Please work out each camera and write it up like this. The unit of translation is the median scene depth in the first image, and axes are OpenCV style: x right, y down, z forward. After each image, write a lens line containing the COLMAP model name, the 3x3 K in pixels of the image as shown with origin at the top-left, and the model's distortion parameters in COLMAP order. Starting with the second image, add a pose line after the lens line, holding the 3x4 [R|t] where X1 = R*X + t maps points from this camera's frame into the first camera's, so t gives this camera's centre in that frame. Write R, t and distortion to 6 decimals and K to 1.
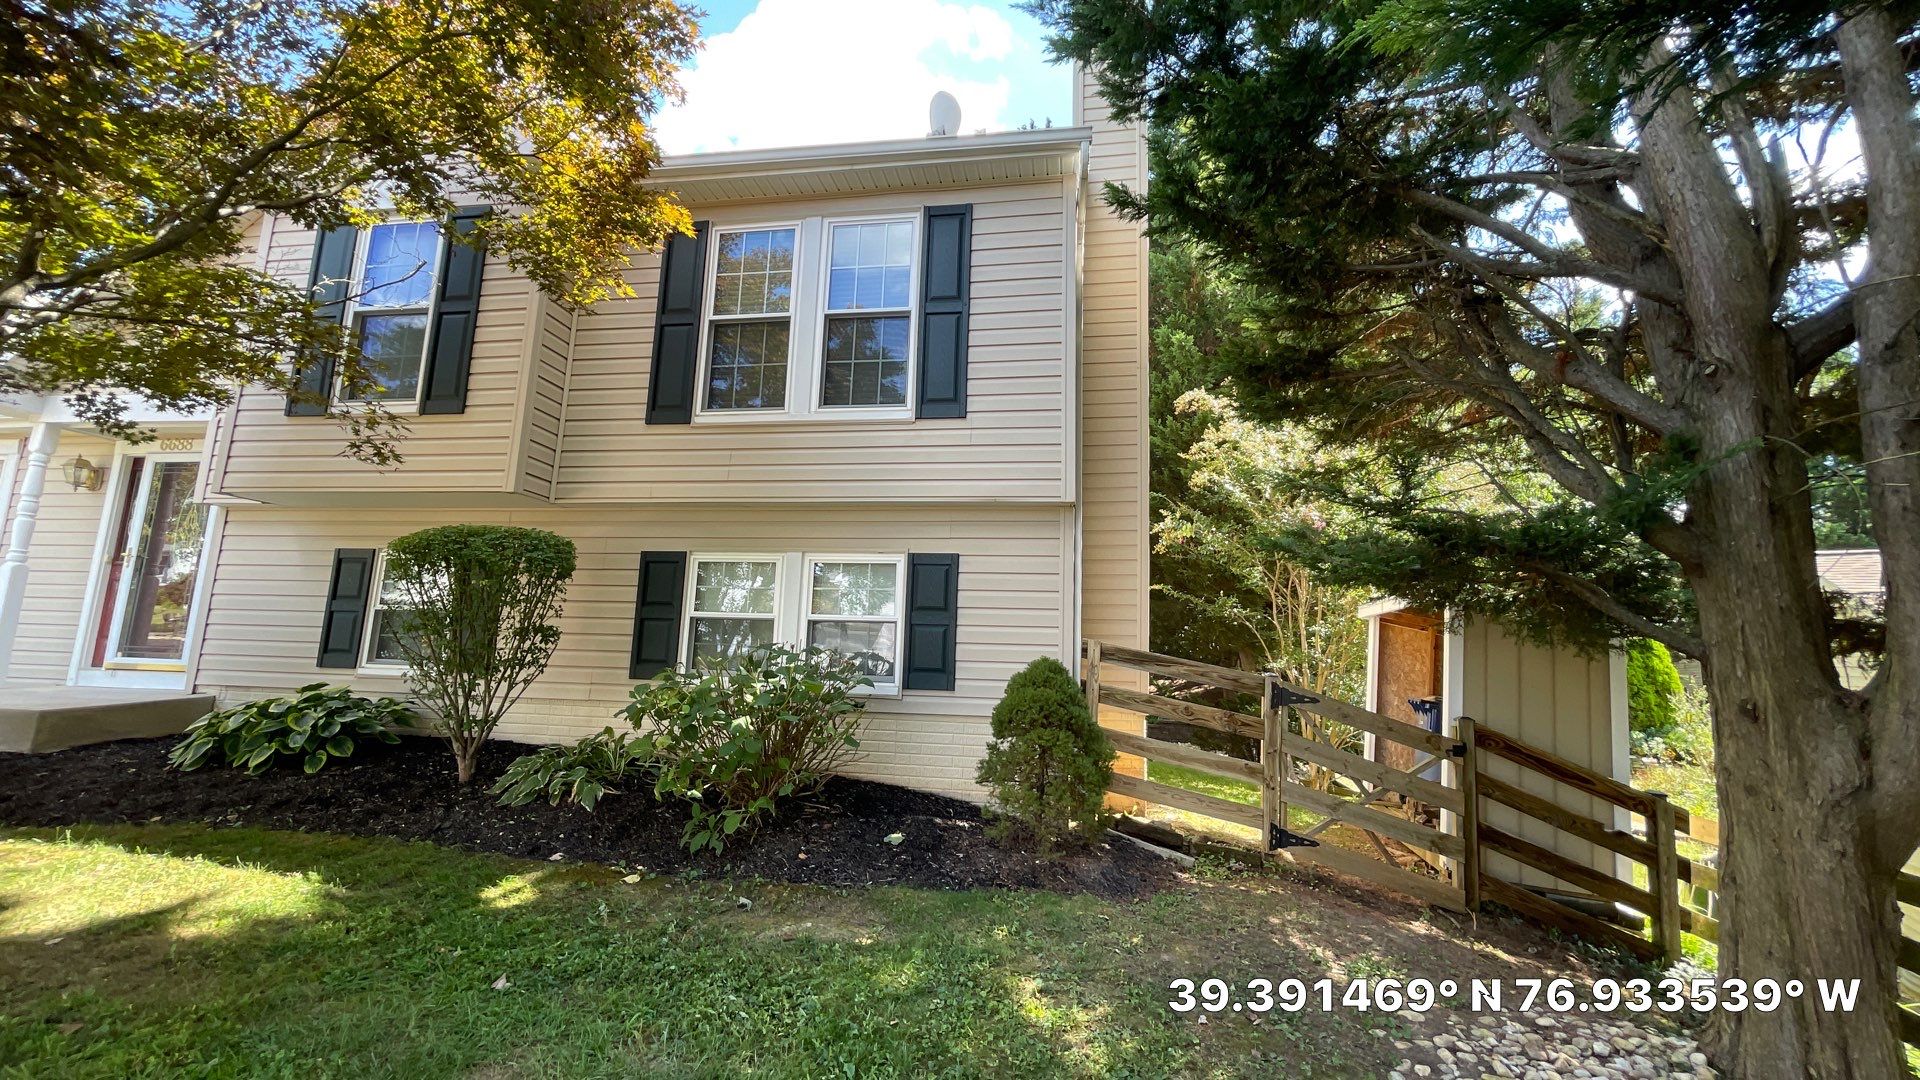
lens RADIAL K [[768.1, 0, 969.4], [0, 768.1, 540.4], [0, 0, 1]] dist [-0.002421, 0.000277]
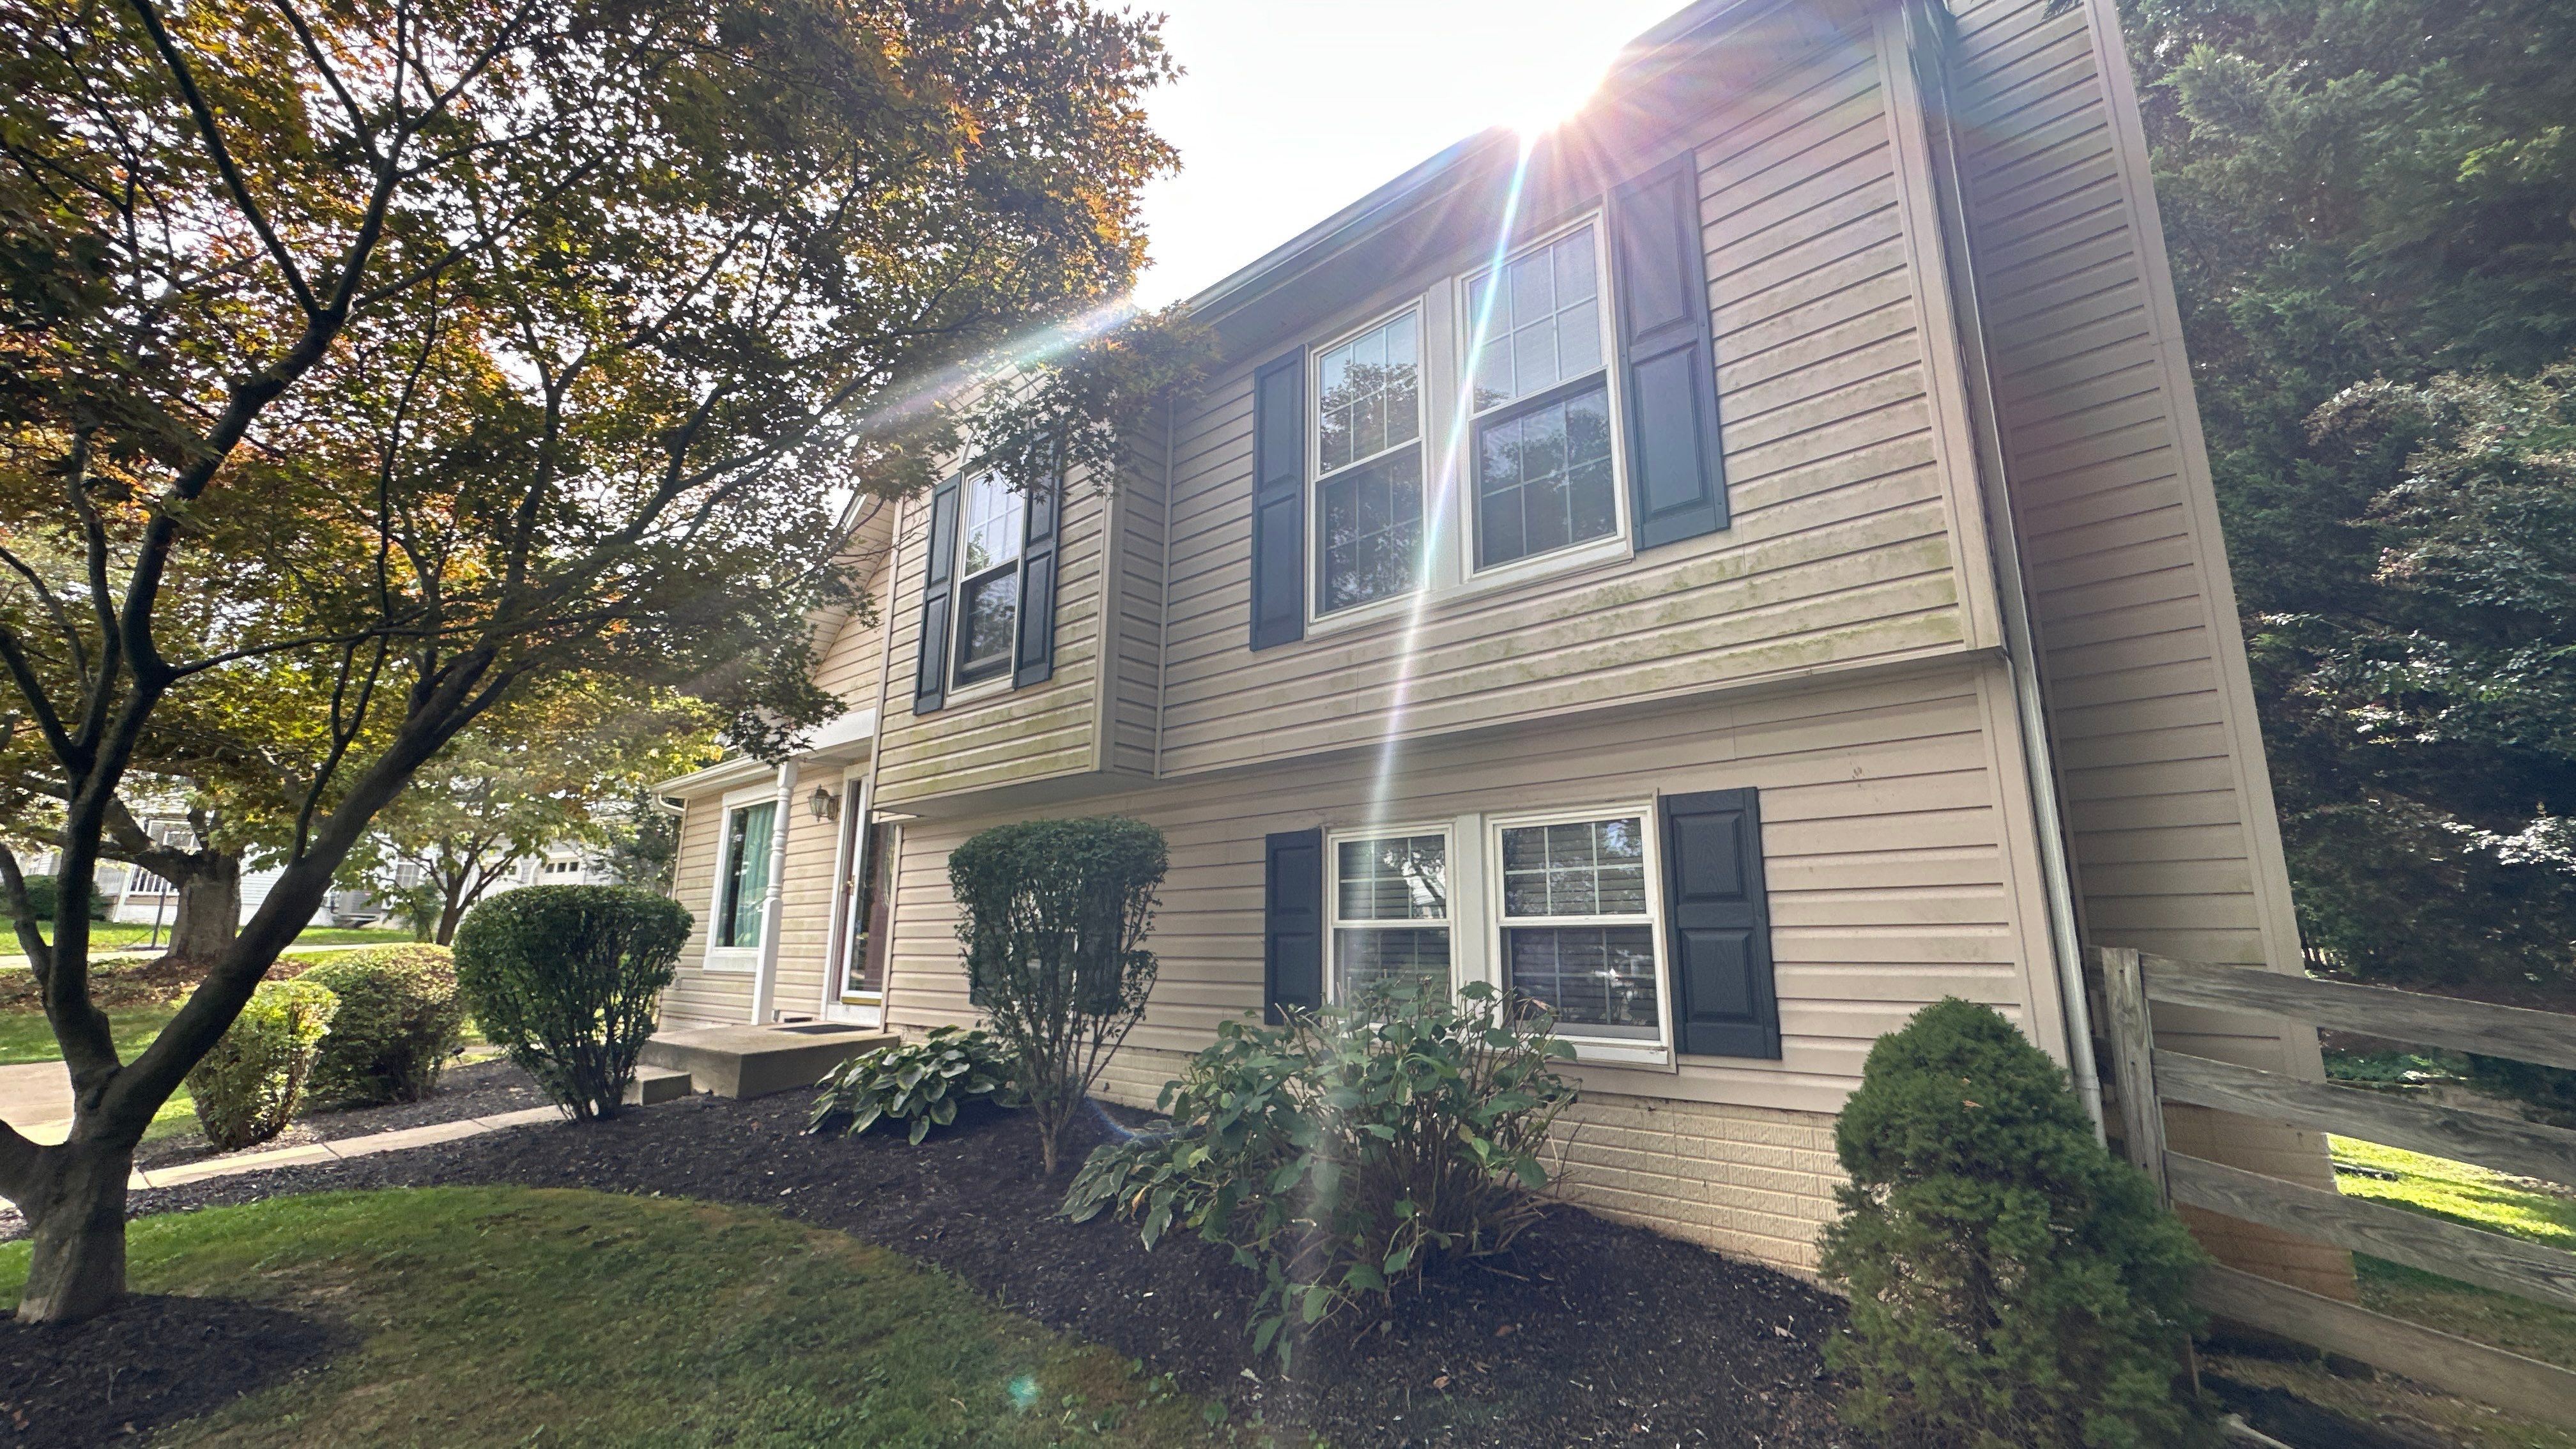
lens RADIAL K [[1030.5, 0, 1282.6], [0, 1030.5, 726.2], [0, 0, 1]] dist [-0.002421, 0.000277]
pose [[0.834791, -0.141560, -0.532057, 0.093284], [0.101549, 0.989389, -0.103909, 0.016340], [0.541120, 0.032712, 0.840309, 0.240796]]
